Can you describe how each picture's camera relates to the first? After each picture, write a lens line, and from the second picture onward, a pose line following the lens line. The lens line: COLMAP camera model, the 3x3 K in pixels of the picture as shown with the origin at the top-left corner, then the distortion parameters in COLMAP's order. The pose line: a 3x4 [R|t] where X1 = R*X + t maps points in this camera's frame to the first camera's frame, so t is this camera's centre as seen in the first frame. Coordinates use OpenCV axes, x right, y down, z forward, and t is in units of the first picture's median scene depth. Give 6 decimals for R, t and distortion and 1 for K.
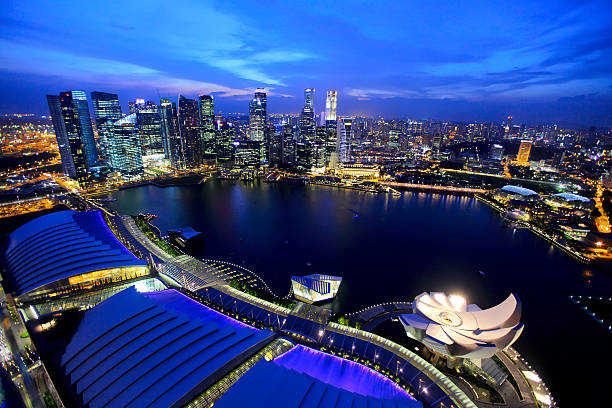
lens RADIAL K [[279.4, 0, 304.8], [0, 279.4, 201.5], [0, 0, 1]] dist [-0.061201, 0.025058]
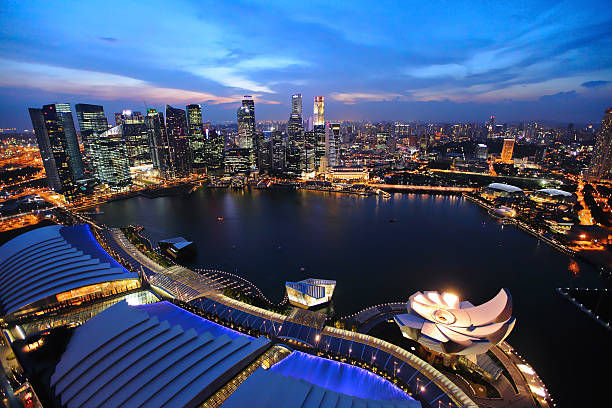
lens RADIAL K [[279.4, 0, 304.8], [0, 279.4, 201.5], [0, 0, 1]] dist [-0.061201, 0.025058]
pose [[0.998743, -0.038938, 0.031570, 0.000489], [0.039541, 0.999043, -0.018686, 0.000869], [-0.030812, 0.019911, 0.999327, -0.002682]]
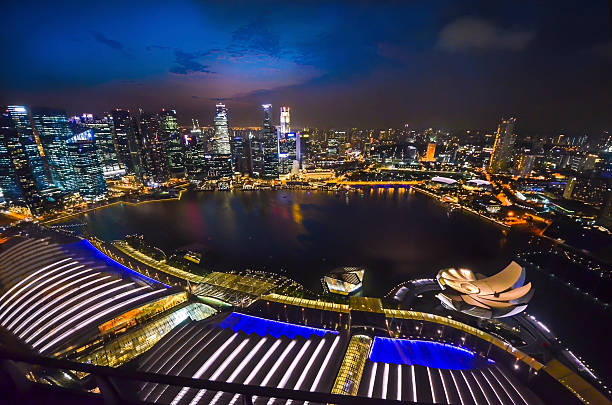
lens RADIAL K [[230.9, 0, 303.7], [0, 230.9, 202.9], [0, 0, 1]] dist [0.009845, -0.000202]
pose [[0.964225, -0.100608, 0.245251, -0.251502], [0.097113, 0.994925, 0.026335, -0.038965], [-0.246656, -0.001576, 0.969102, 0.082897]]
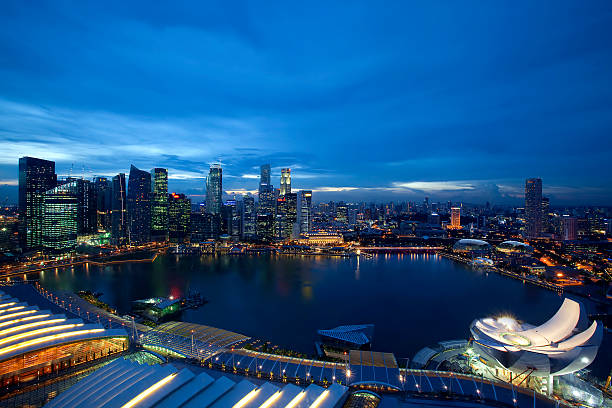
lens RADIAL K [[279.4, 0, 304.8], [0, 279.4, 201.5], [0, 0, 1]] dist [-0.061201, 0.025058]
pose [[0.971044, -0.012811, 0.238555, -0.211714], [0.086745, 0.949316, -0.302116, 0.114289], [-0.222594, 0.314062, 0.922939, 0.097844]]
